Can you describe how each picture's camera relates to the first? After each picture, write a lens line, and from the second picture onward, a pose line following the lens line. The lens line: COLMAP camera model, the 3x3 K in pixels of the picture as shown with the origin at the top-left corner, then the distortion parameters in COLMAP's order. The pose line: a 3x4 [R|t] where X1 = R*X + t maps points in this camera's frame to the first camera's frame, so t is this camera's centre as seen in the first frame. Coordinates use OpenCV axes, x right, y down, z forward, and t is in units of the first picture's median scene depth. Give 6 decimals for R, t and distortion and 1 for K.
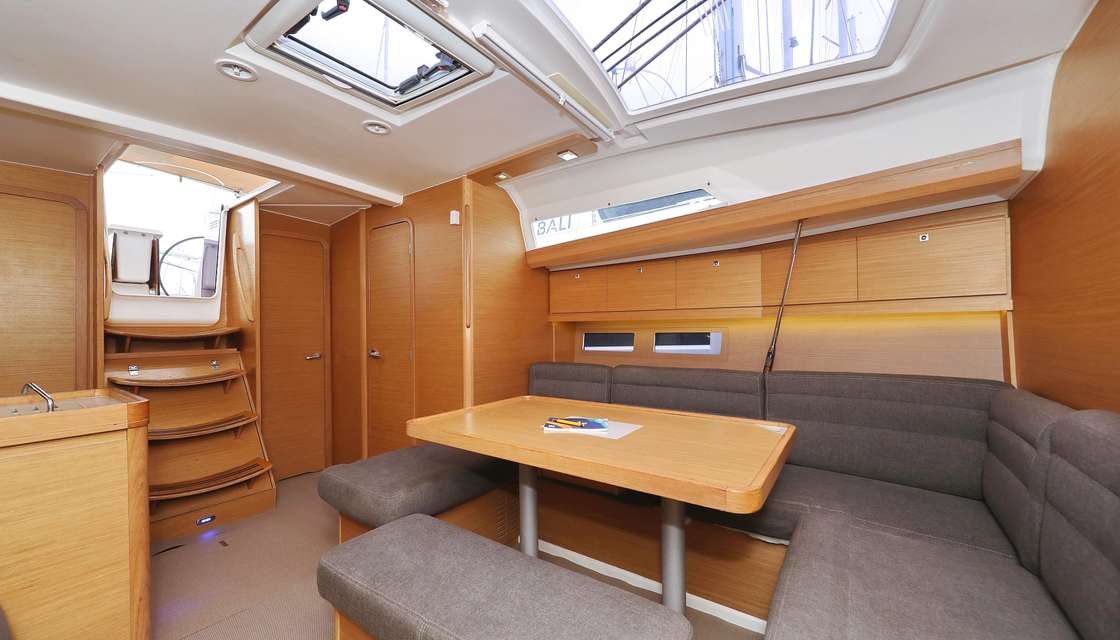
lens RADIAL K [[422.9, 0, 550.2], [0, 422.9, 334.0], [0, 0, 1]] dist [-0.006970, 0.000000]
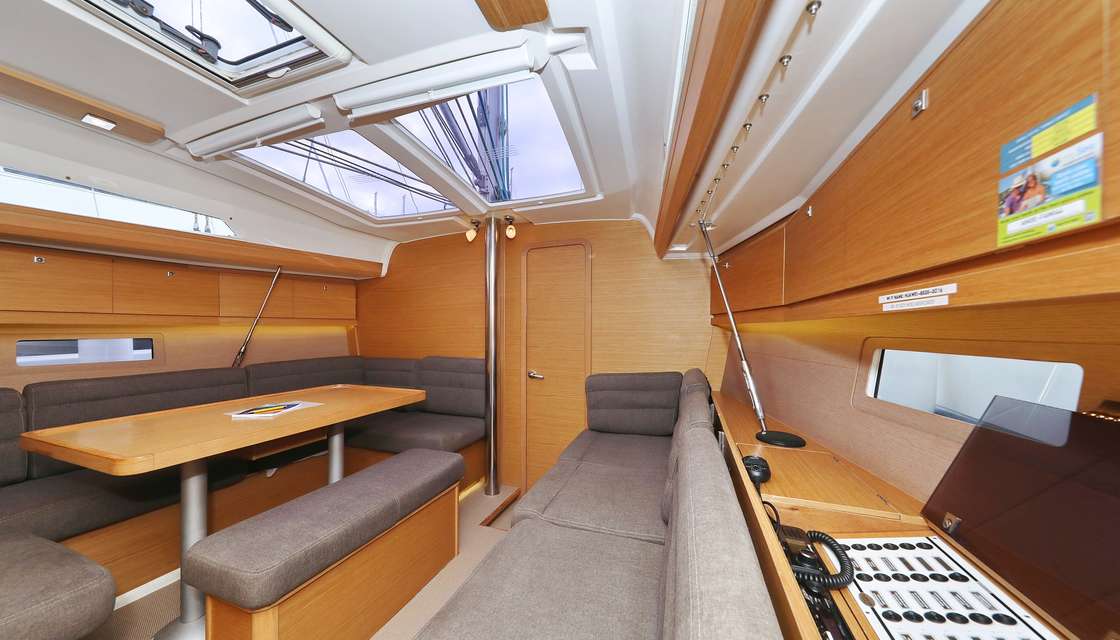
lens RADIAL K [[355.8, 0, 559.8], [0, 355.8, 328.8], [0, 0, 1]] dist [0.000285, -0.000299]
pose [[-0.272531, 0.011083, 0.962083, -0.650403], [0.010965, 0.999904, -0.008412, -0.007457], [-0.962085, 0.008257, -0.272626, 0.243180]]
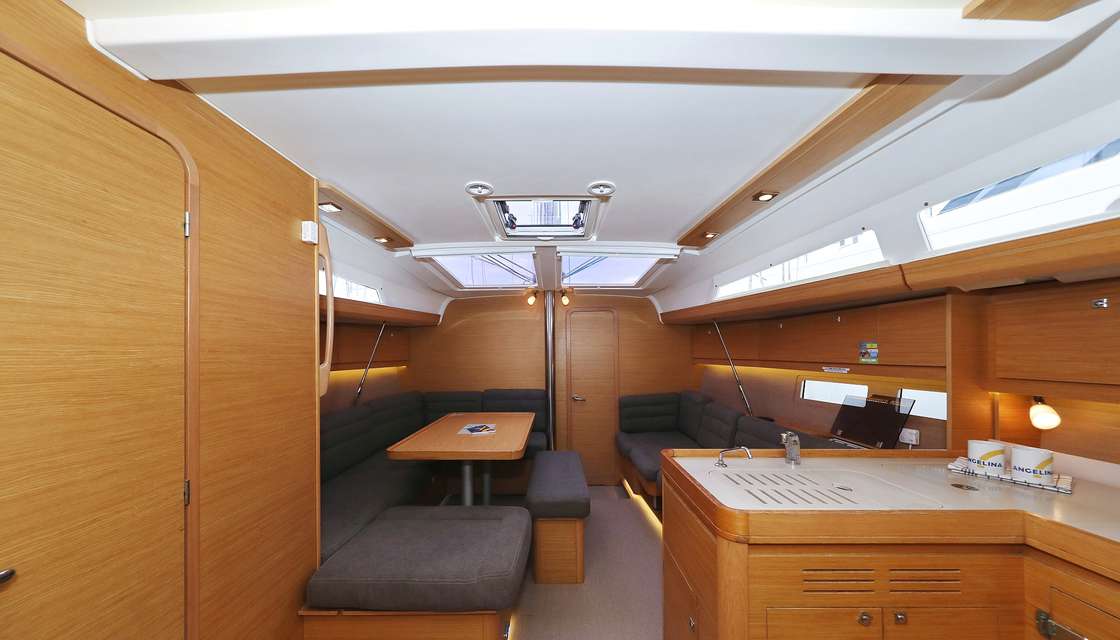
lens RADIAL K [[355.8, 0, 546.5], [0, 355.8, 353.4], [0, 0, 1]] dist [0.000285, -0.000299]
pose [[-0.560683, 0.010332, 0.827966, -0.789655], [0.023901, 0.999707, 0.003710, -0.075620], [-0.827686, 0.021870, -0.560765, 0.916338]]
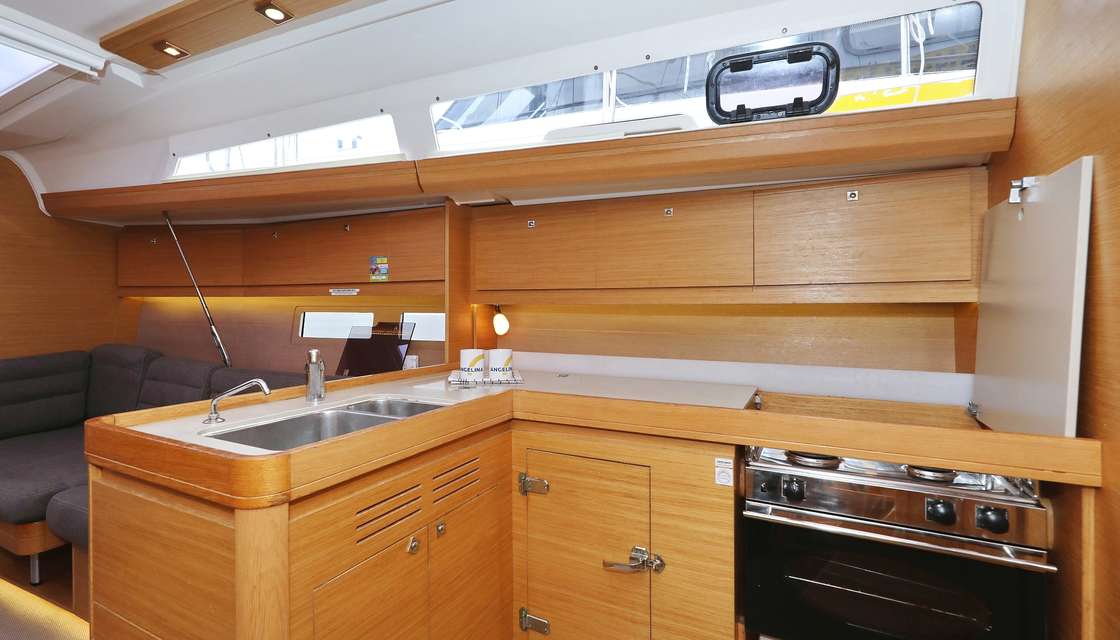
lens RADIAL K [[521.9, 0, 541.9], [0, 521.9, 309.8], [0, 0, 1]] dist [0.004943, -0.001114]
pose [[-0.992525, 0.011137, -0.121531, -0.731760], [0.008053, 0.999634, 0.025832, -0.014014], [0.121774, 0.024660, -0.992251, 0.899517]]
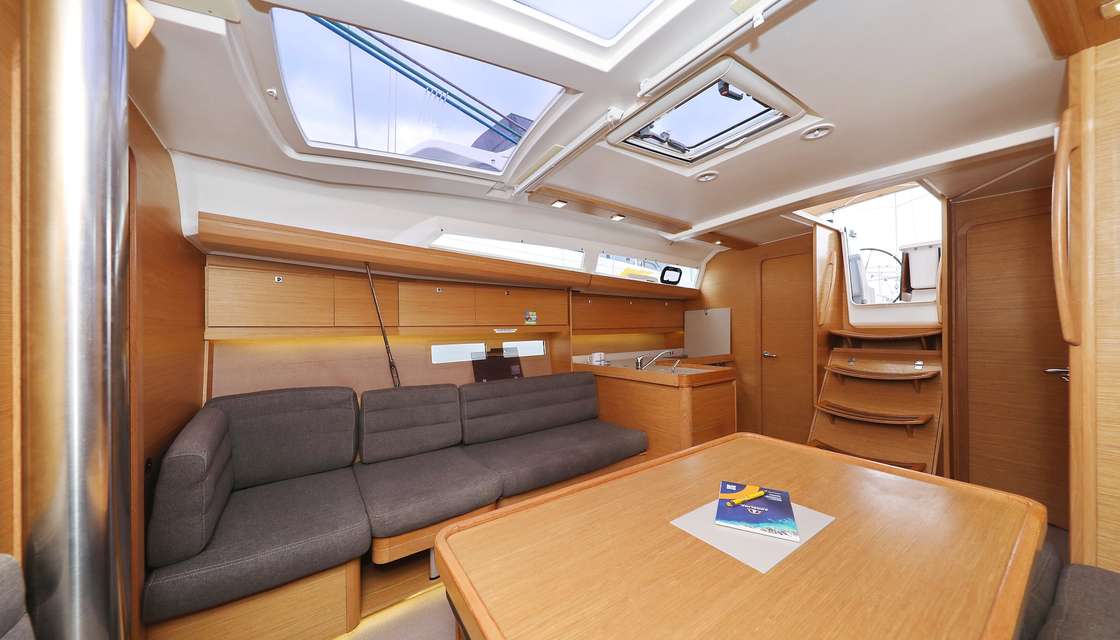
lens RADIAL K [[355.8, 0, 575.2], [0, 355.8, 326.2], [0, 0, 1]] dist [0.000285, -0.000299]
pose [[-0.324503, 0.006374, -0.945863, 0.365591], [0.009542, 0.999948, 0.003465, -0.038035], [0.945837, -0.007901, -0.324547, 0.503863]]
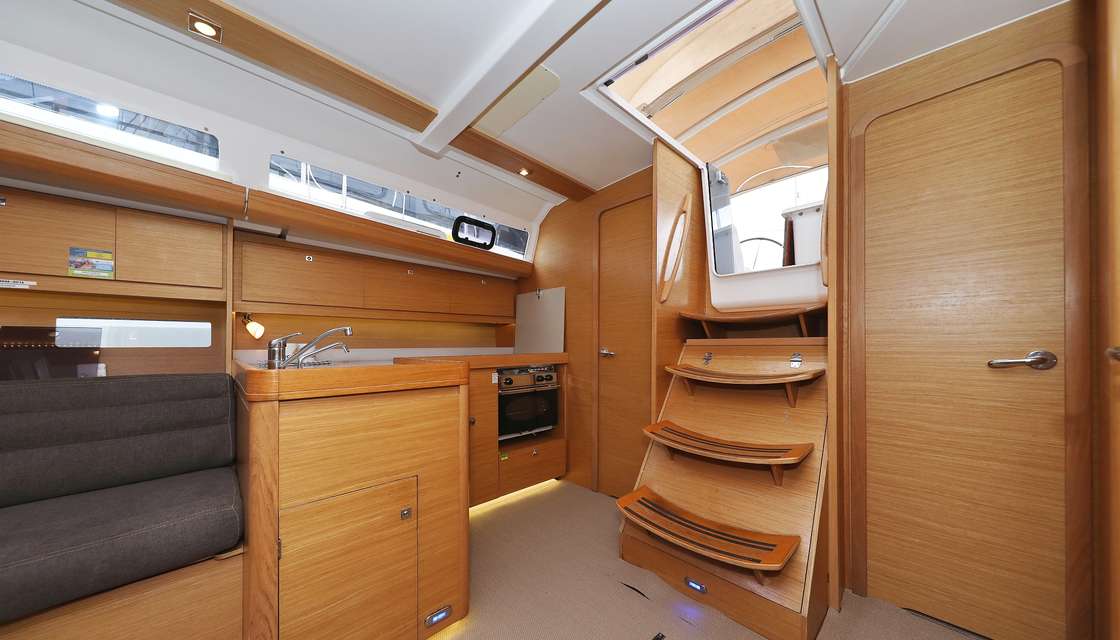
lens RADIAL K [[355.8, 0, 572.7], [0, 355.8, 339.3], [0, 0, 1]] dist [0.000285, -0.000299]
pose [[-0.162886, -0.008175, -0.986611, -0.192190], [-0.003660, 0.999964, -0.007681, 0.048601], [0.986638, 0.002360, -0.162910, 0.795490]]
